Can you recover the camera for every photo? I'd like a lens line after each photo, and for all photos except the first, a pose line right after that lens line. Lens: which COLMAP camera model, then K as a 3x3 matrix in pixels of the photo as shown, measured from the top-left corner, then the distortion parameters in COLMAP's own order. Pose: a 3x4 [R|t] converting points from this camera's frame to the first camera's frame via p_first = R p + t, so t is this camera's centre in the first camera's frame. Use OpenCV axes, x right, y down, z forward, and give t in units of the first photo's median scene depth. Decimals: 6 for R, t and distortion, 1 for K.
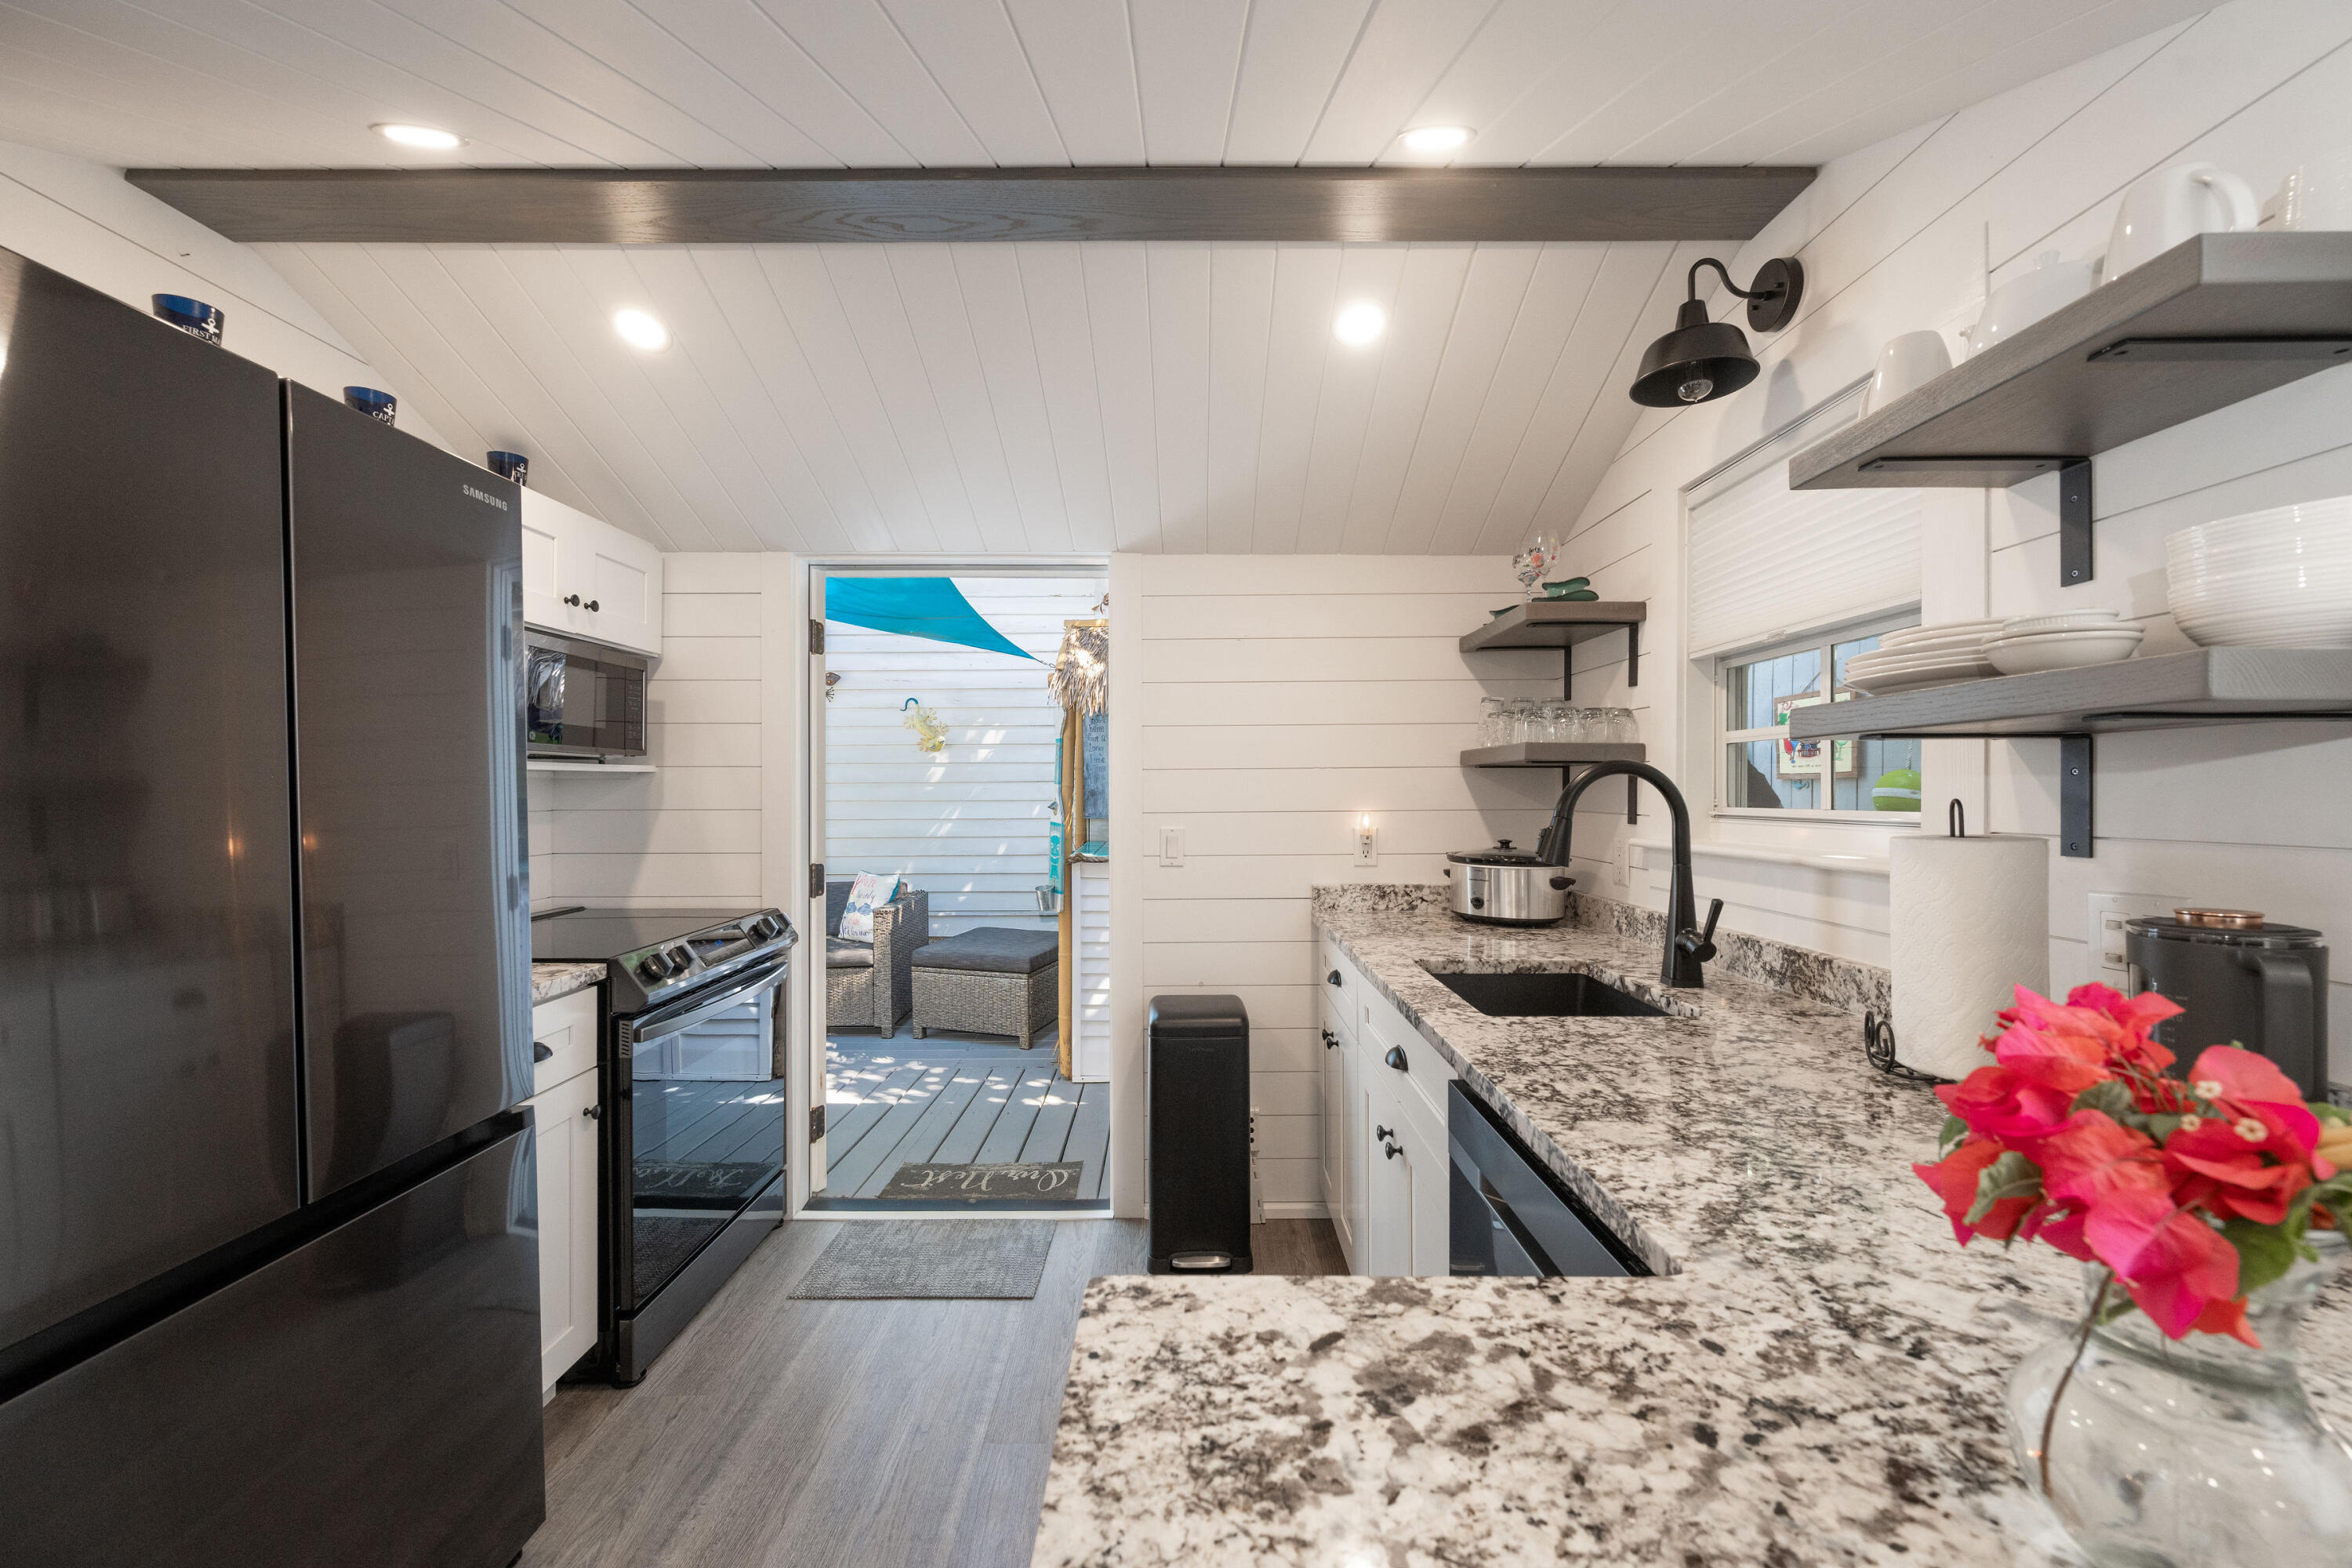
lens RADIAL K [[924.0, 0, 1181.5], [0, 924.0, 792.2], [0, 0, 1]] dist [-0.000718, 0.000680]
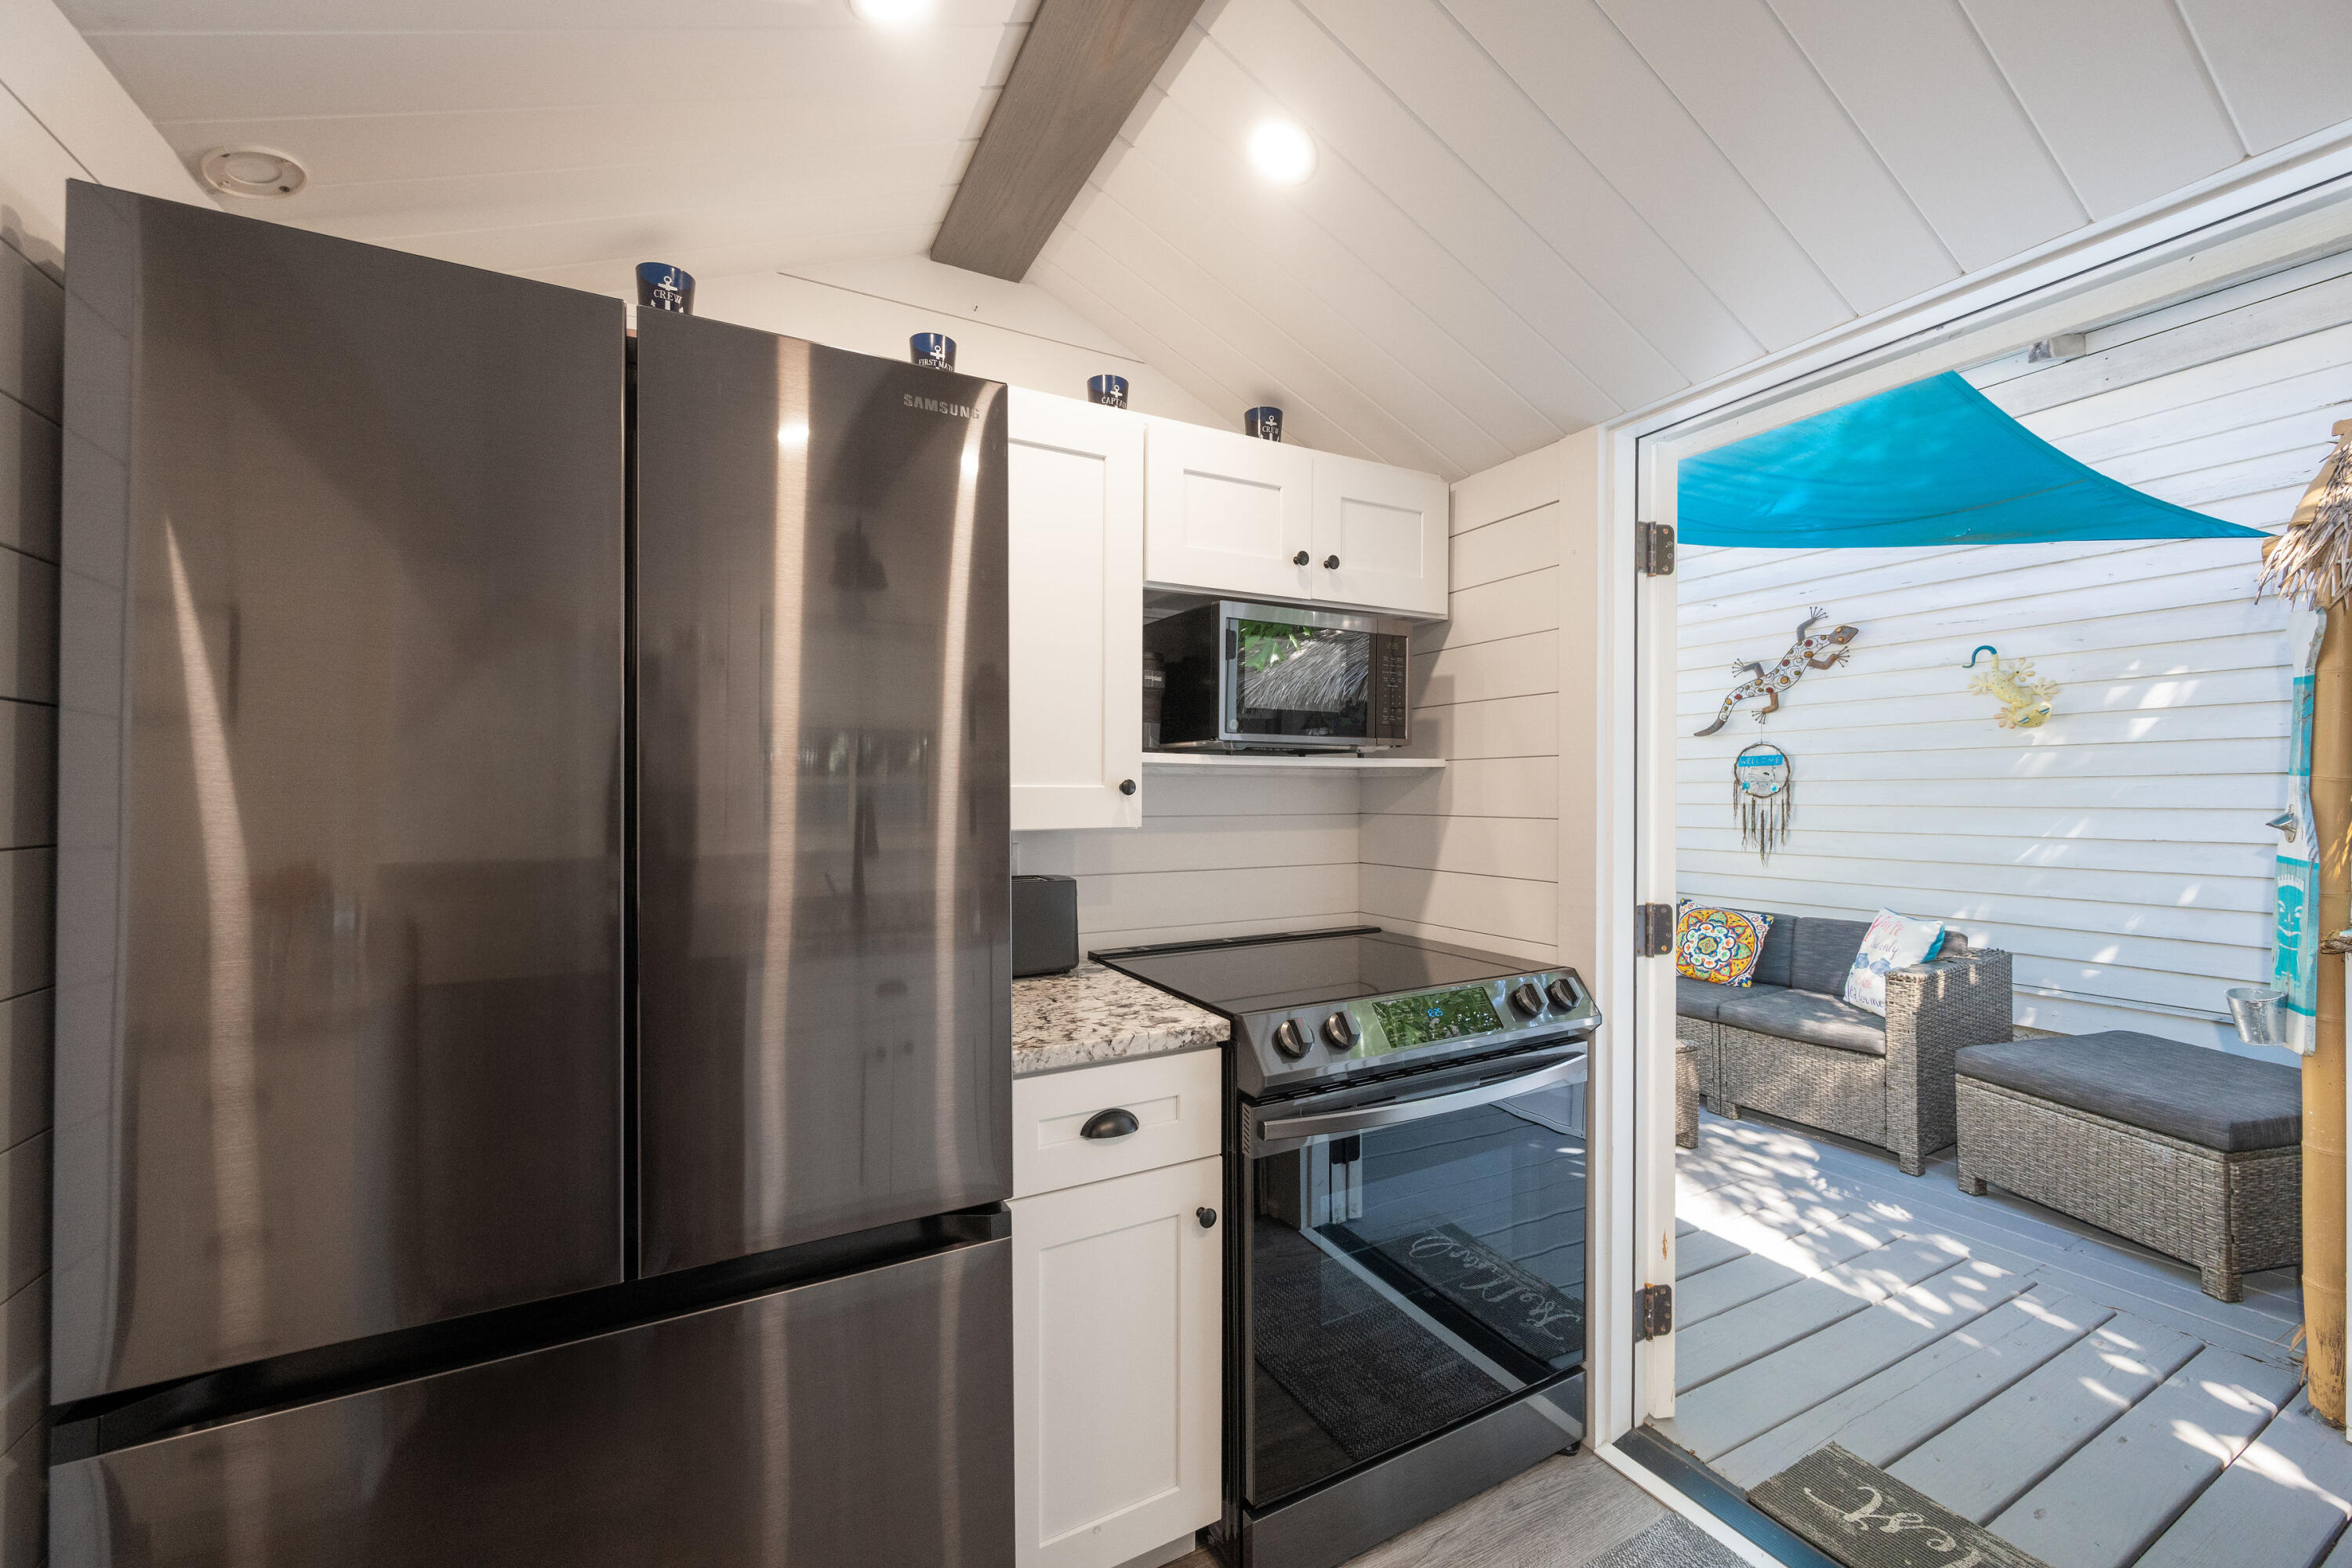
lens RADIAL K [[924.0, 0, 1181.5], [0, 924.0, 794.4], [0, 0, 1]] dist [-0.000718, 0.000680]
pose [[0.476371, 0.002152, -0.879242, 0.011230], [-0.001596, 0.999997, 0.001583, 0.001102], [0.879243, 0.000649, 0.476373, 0.471948]]
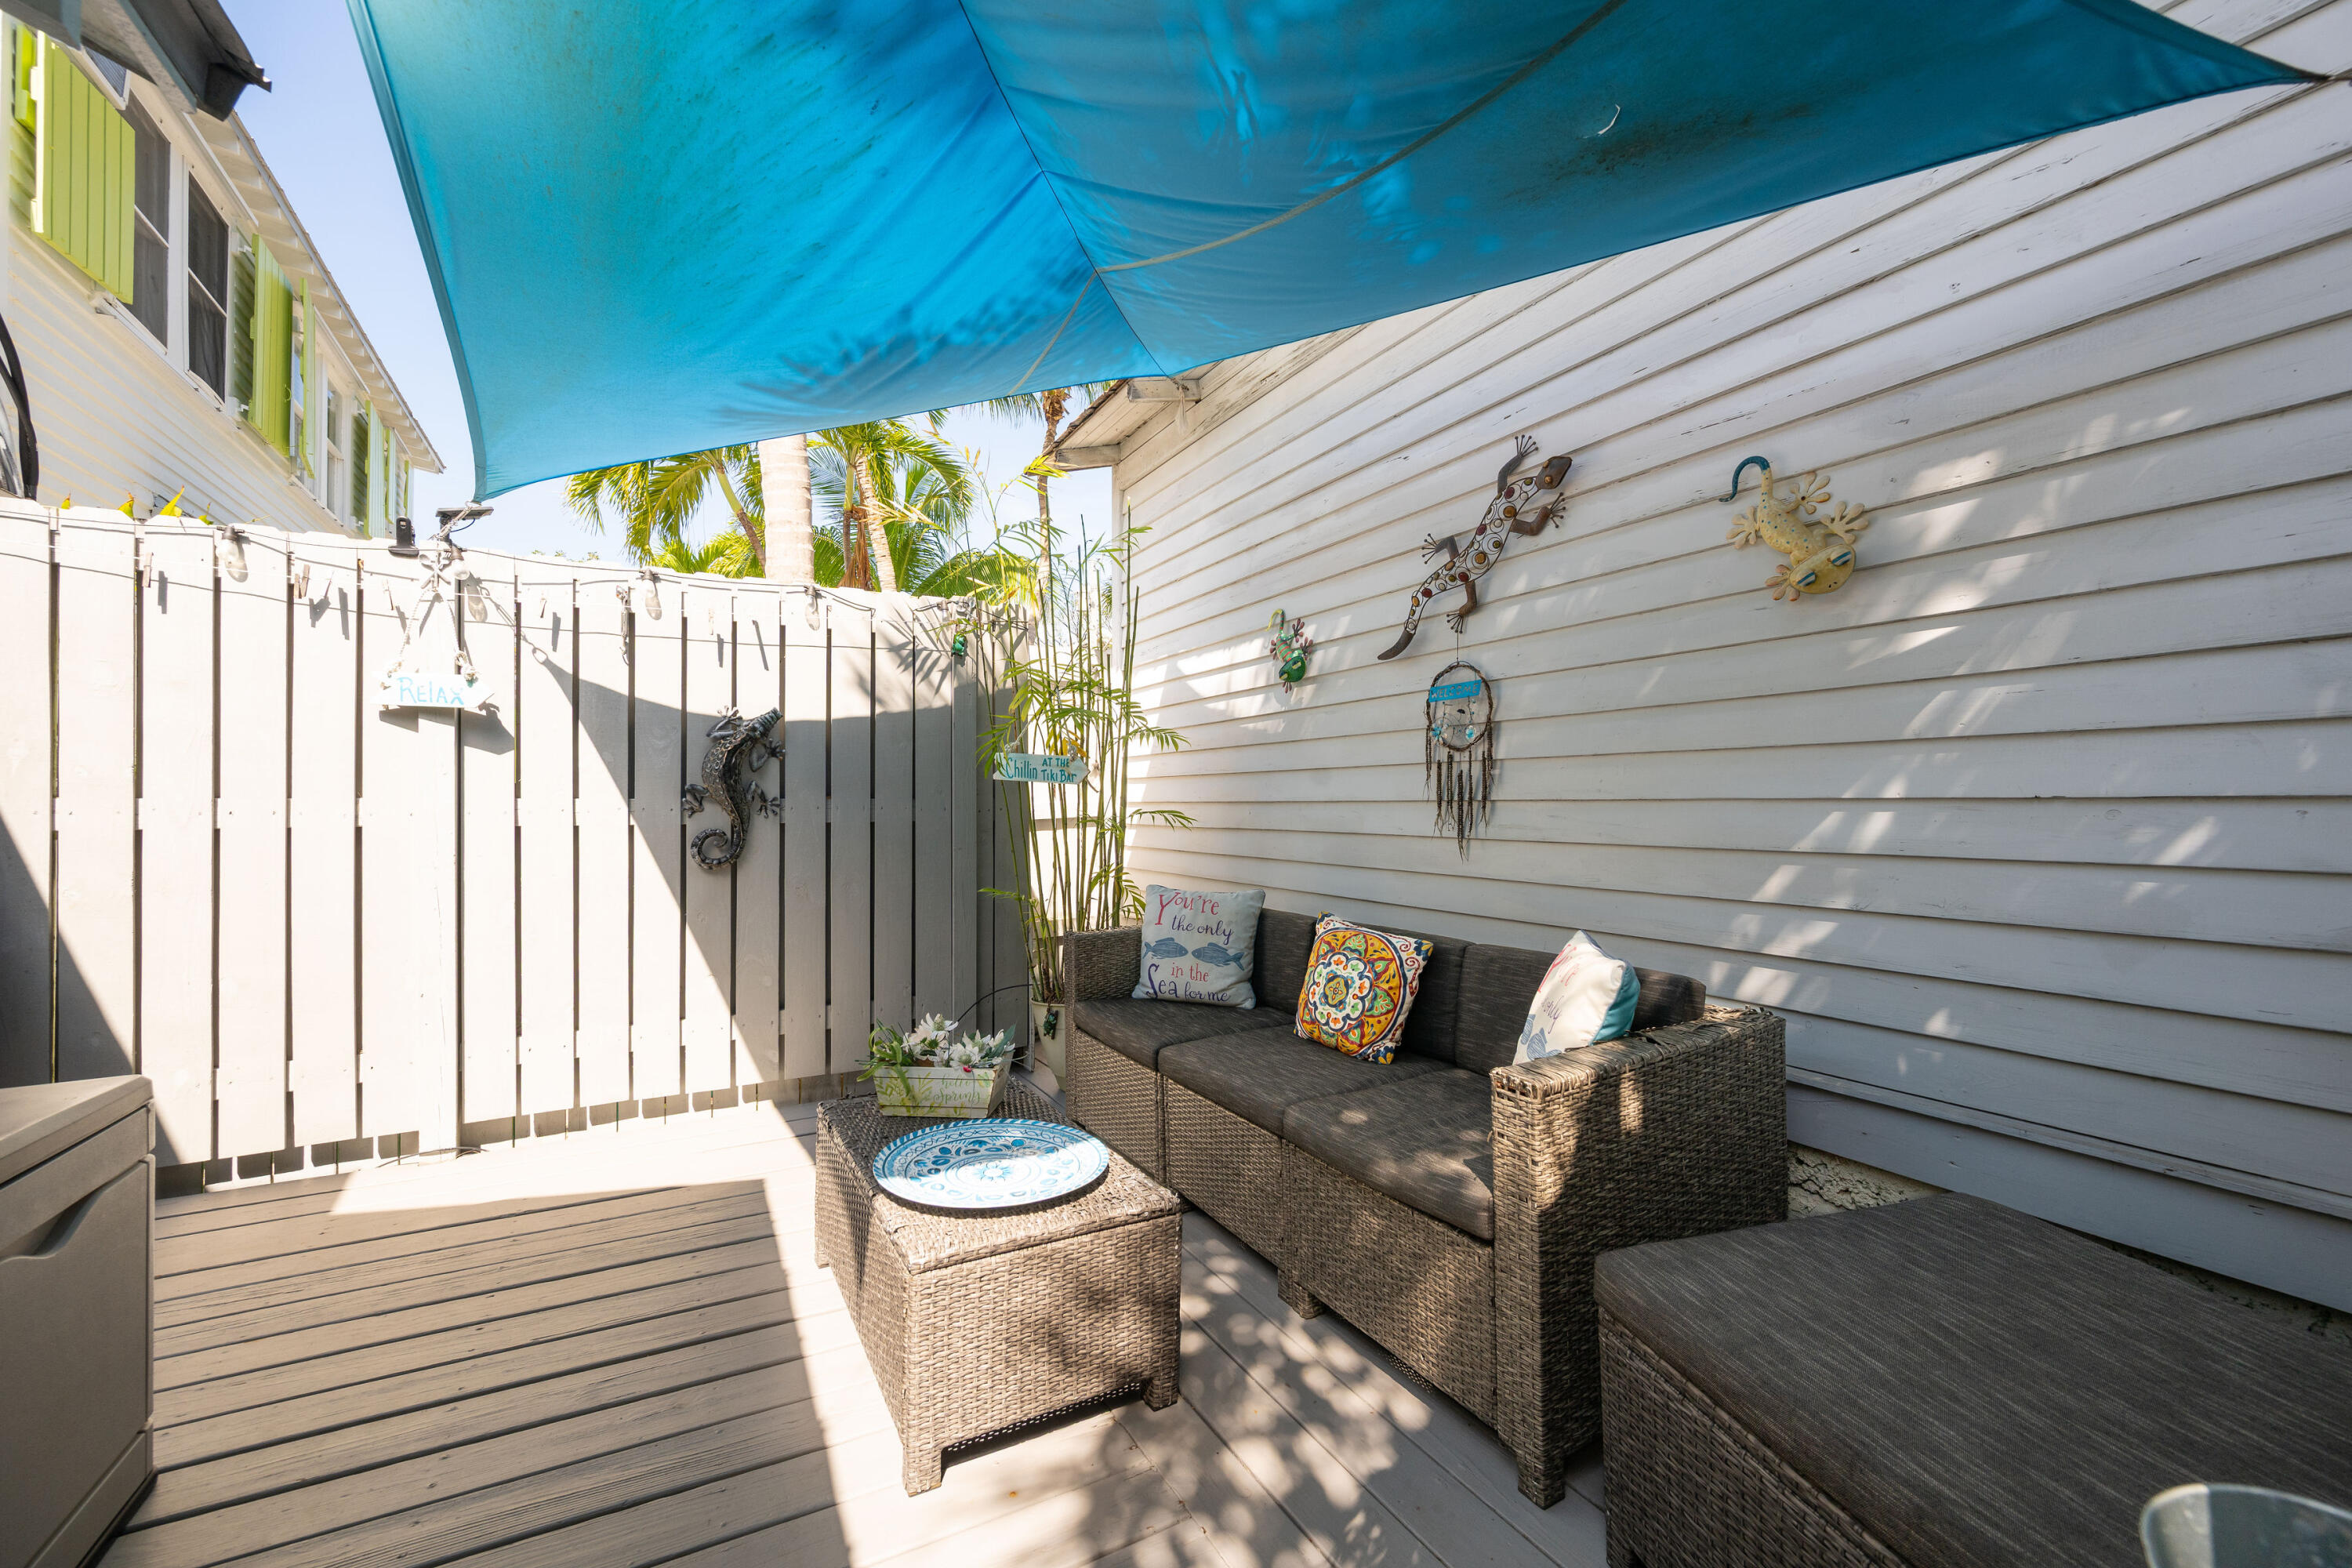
lens RADIAL K [[924.0, 0, 1182.4], [0, 924.0, 787.7], [0, 0, 1]] dist [-0.000718, 0.000680]
pose [[0.491815, -0.011218, -0.870628, -0.206151], [-0.001589, 0.999904, -0.013782, 0.067705], [0.870699, 0.008162, 0.491749, 1.433001]]
